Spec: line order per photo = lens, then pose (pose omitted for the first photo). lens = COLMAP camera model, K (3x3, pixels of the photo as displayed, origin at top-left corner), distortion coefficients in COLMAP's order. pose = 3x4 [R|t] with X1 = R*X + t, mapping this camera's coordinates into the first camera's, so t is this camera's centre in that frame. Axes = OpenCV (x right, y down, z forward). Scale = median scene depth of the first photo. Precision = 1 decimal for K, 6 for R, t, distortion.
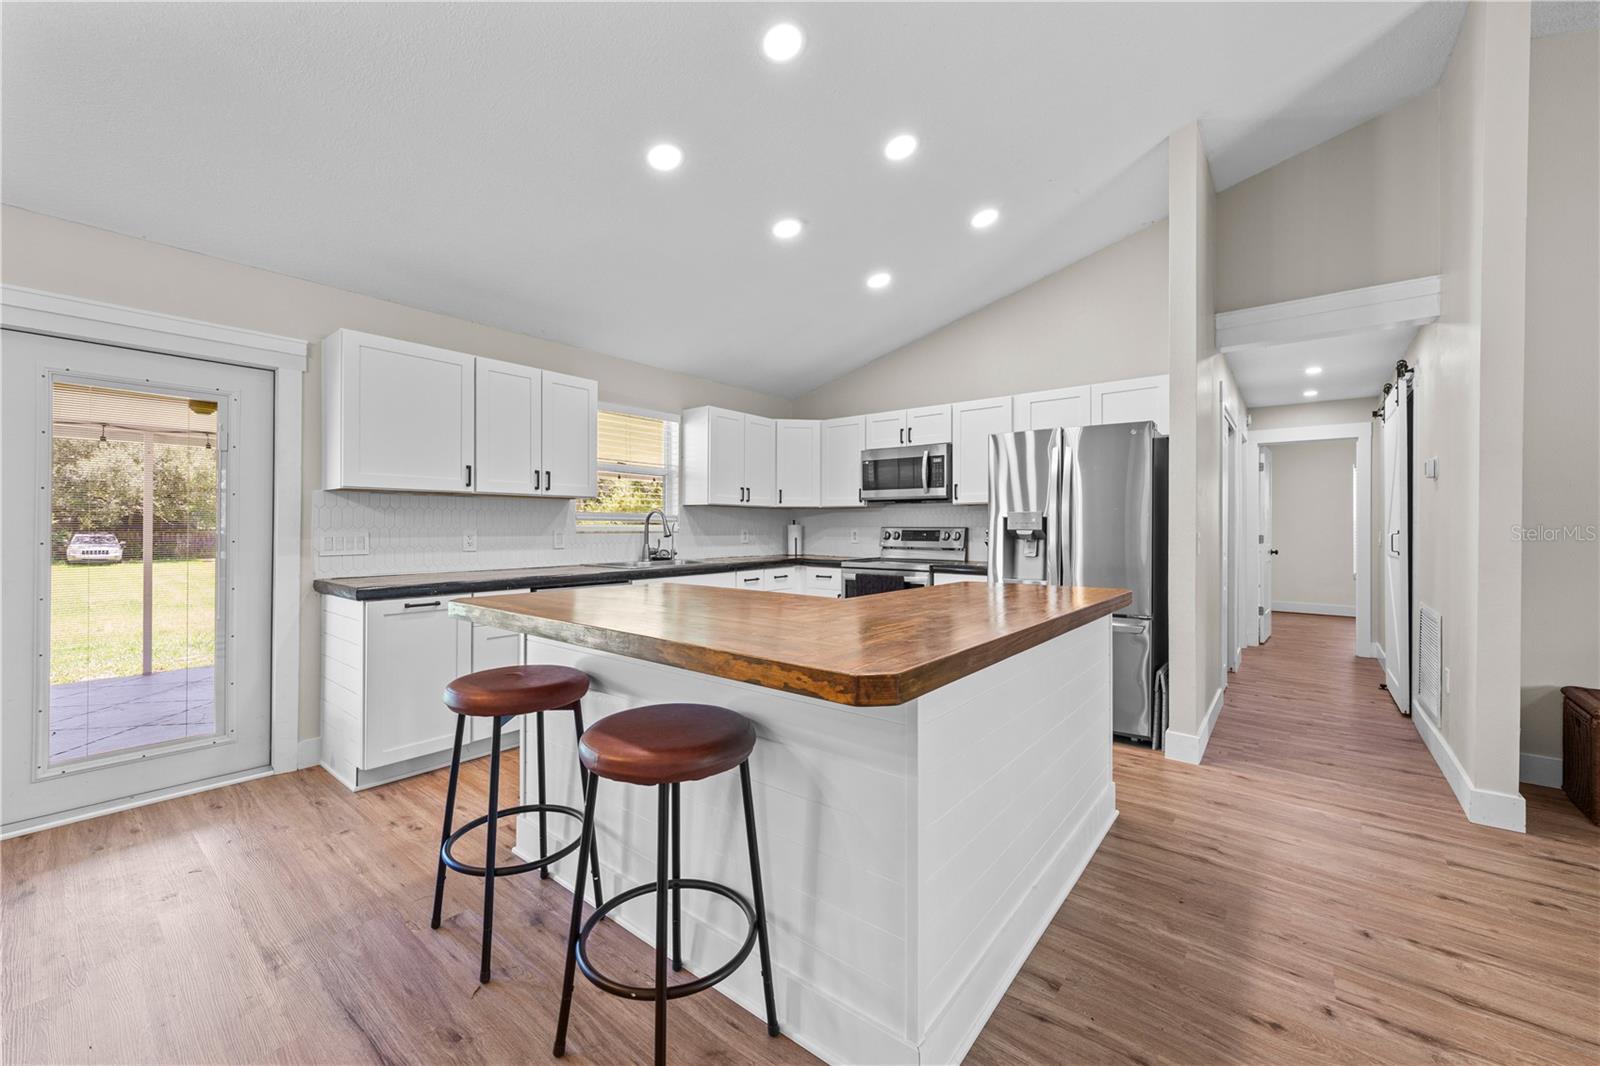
lens RADIAL K [[618.8, 0, 798.9], [0, 618.8, 525.1], [0, 0, 1]] dist [0.001550, 0.000112]
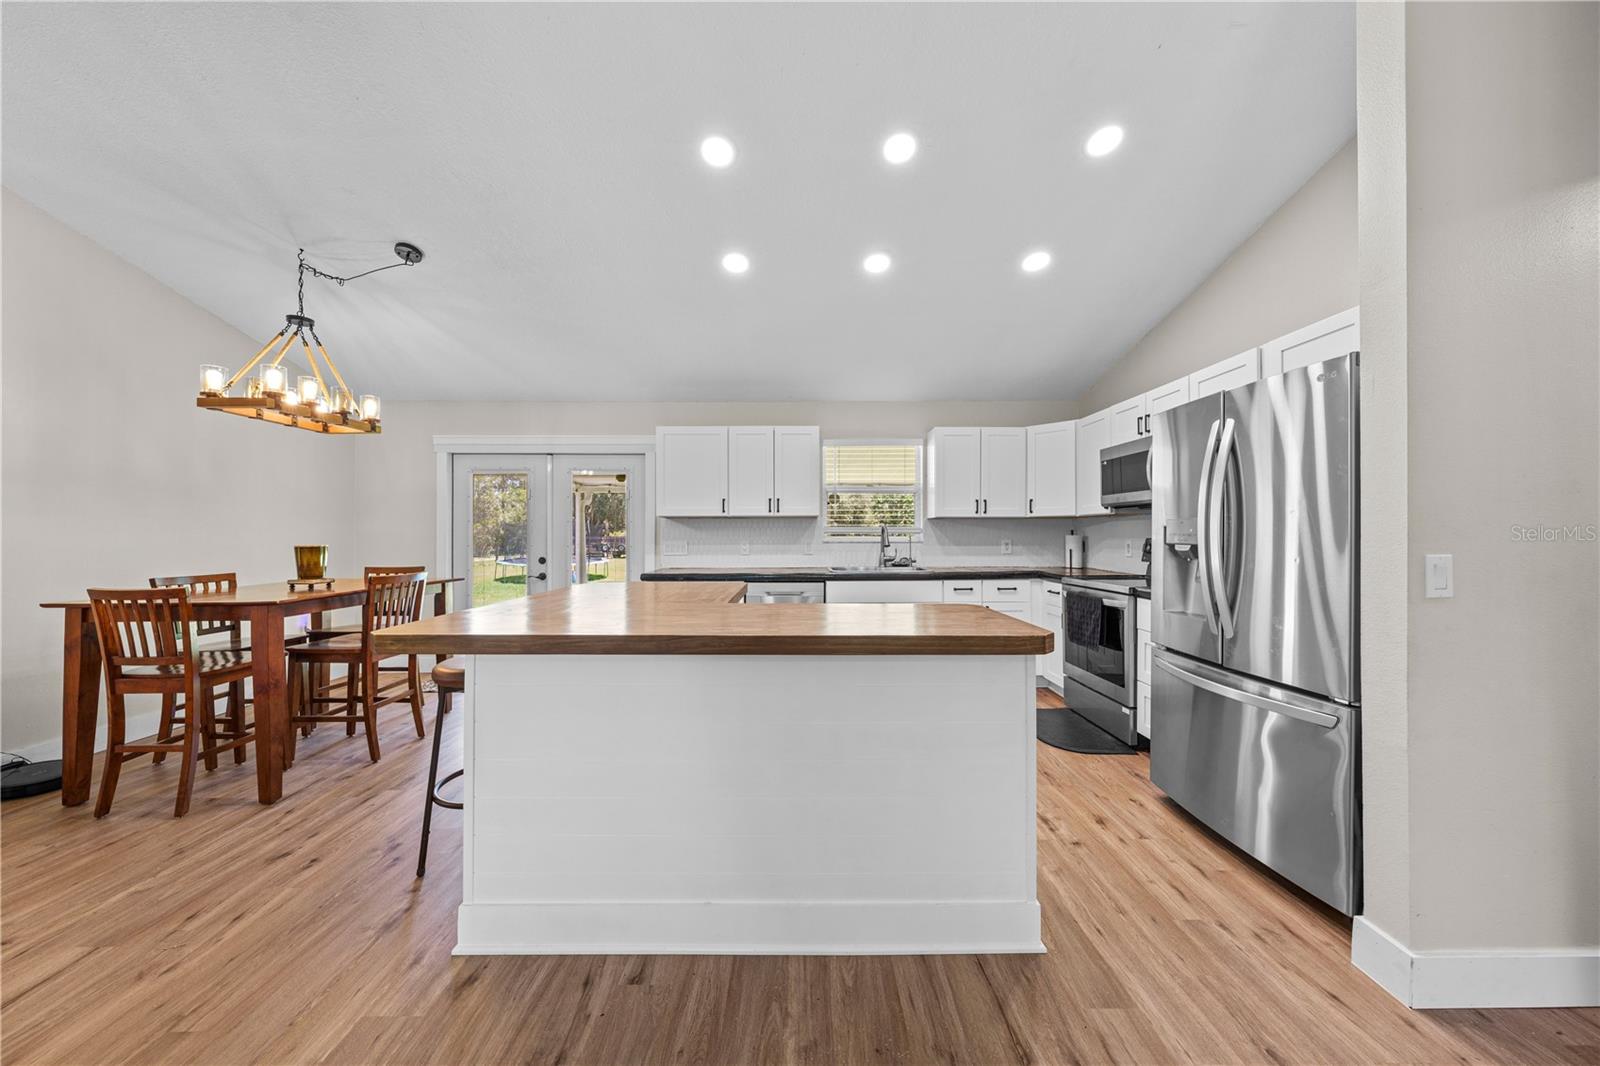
lens RADIAL K [[539.5, 0, 802.5], [0, 539.5, 531.1], [0, 0, 1]] dist [-0.004053, 0.000114]
pose [[0.631074, -0.007990, -0.775681, 0.569066], [0.006019, 0.999967, -0.005403, -0.007068], [0.775699, -0.001259, 0.631102, 0.279183]]
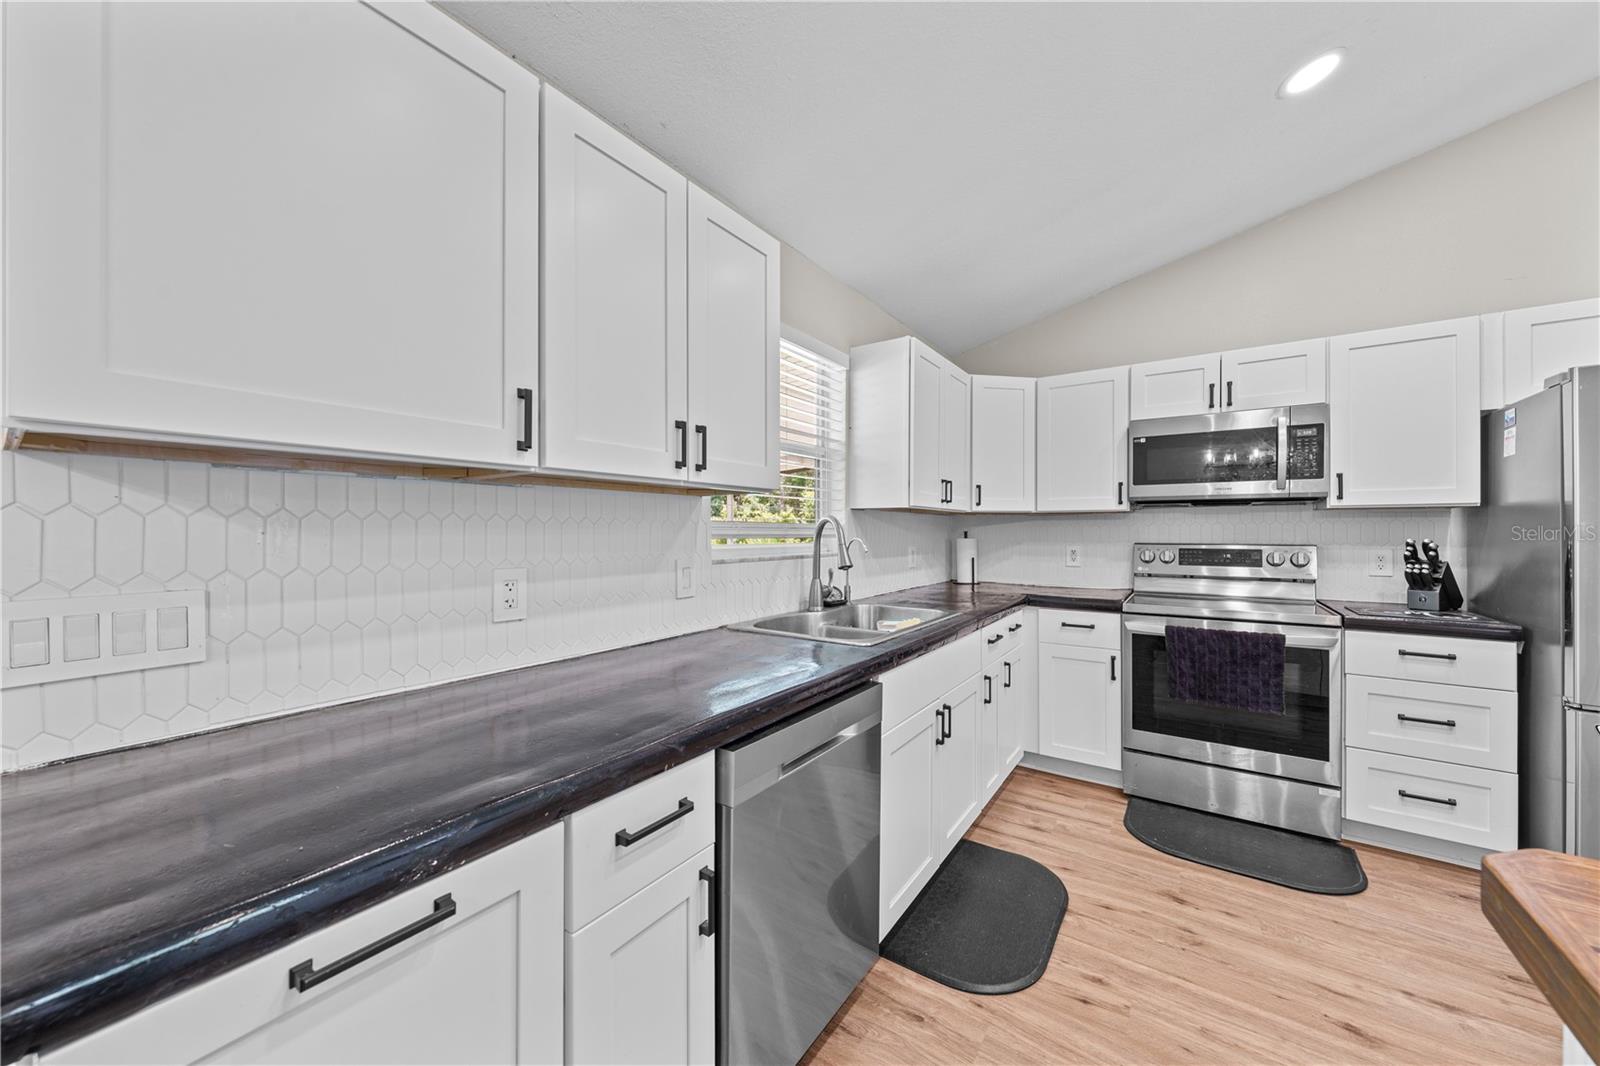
lens RADIAL K [[571.4, 0, 799.3], [0, 571.4, 531.8], [0, 0, 1]] dist [0.002560, -0.000414]
pose [[0.997524, -0.000961, 0.070326, -0.366718], [0.000528, 0.999981, 0.006184, -0.017649], [-0.070331, -0.006132, 0.997505, 0.611098]]
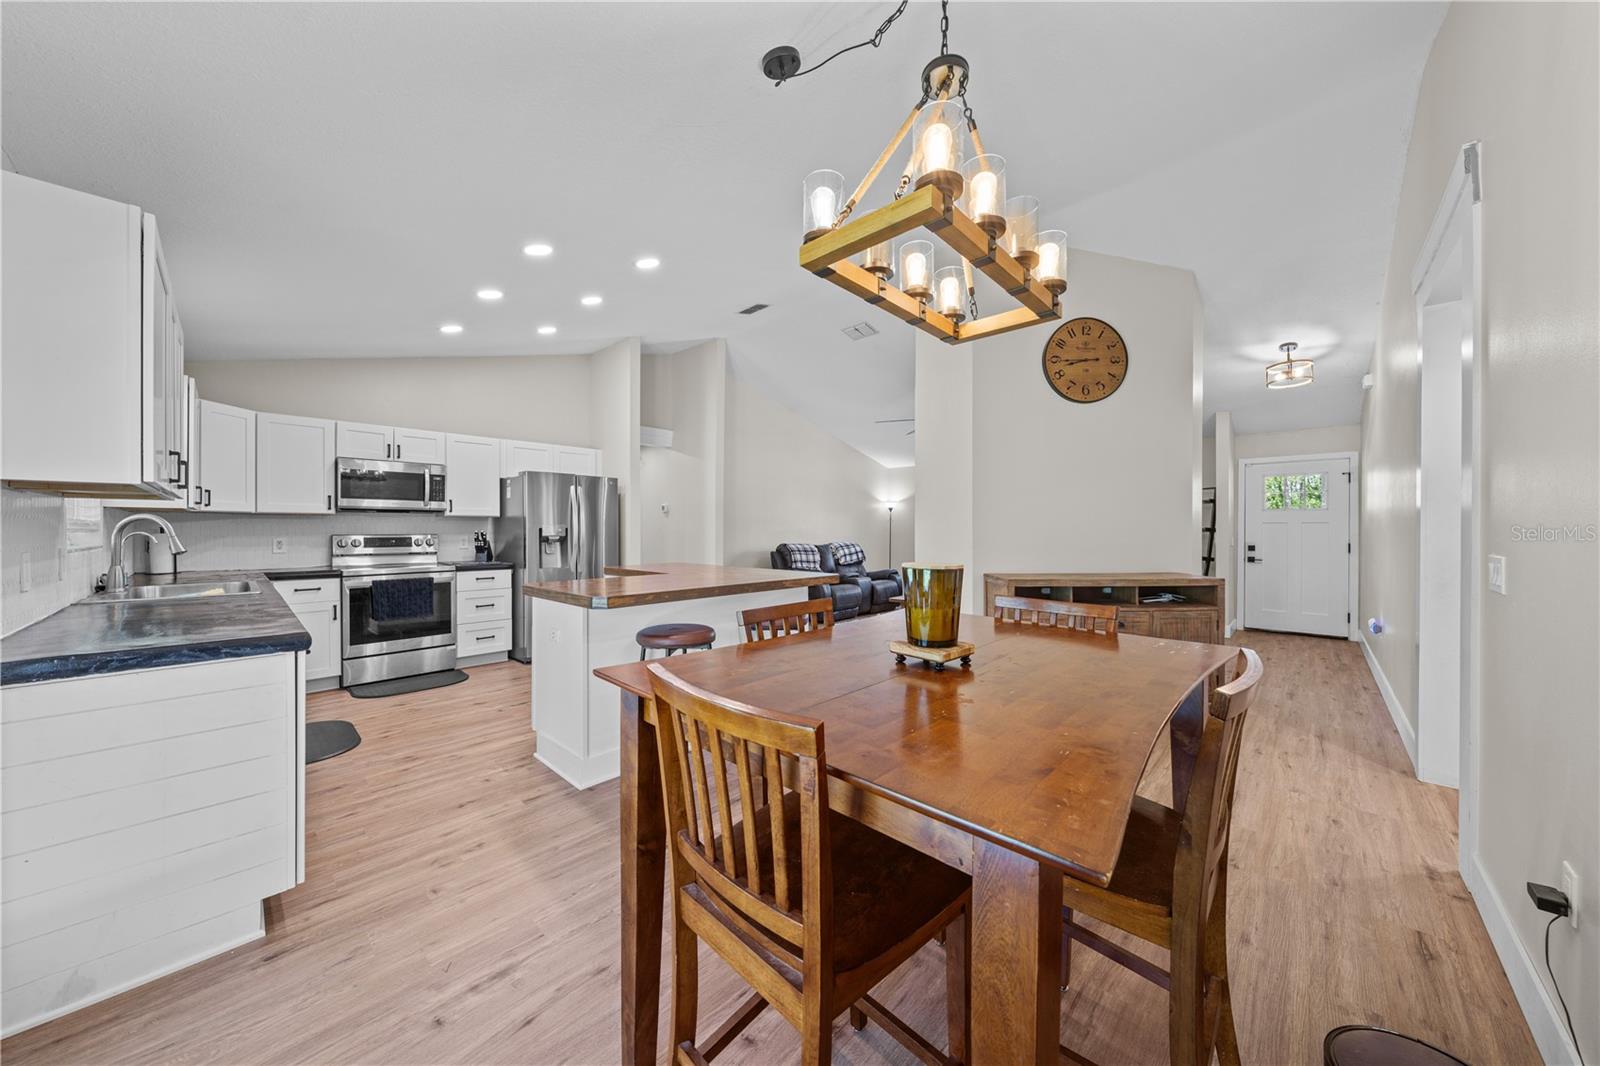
lens RADIAL K [[539.5, 0, 808.4], [0, 539.5, 527.9], [0, 0, 1]] dist [-0.004053, 0.000114]
pose [[0.063582, -0.000196, 0.997977, -0.953485], [-0.005334, 0.999986, 0.000536, -0.017809], [-0.997962, -0.005358, 0.063580, 0.273600]]
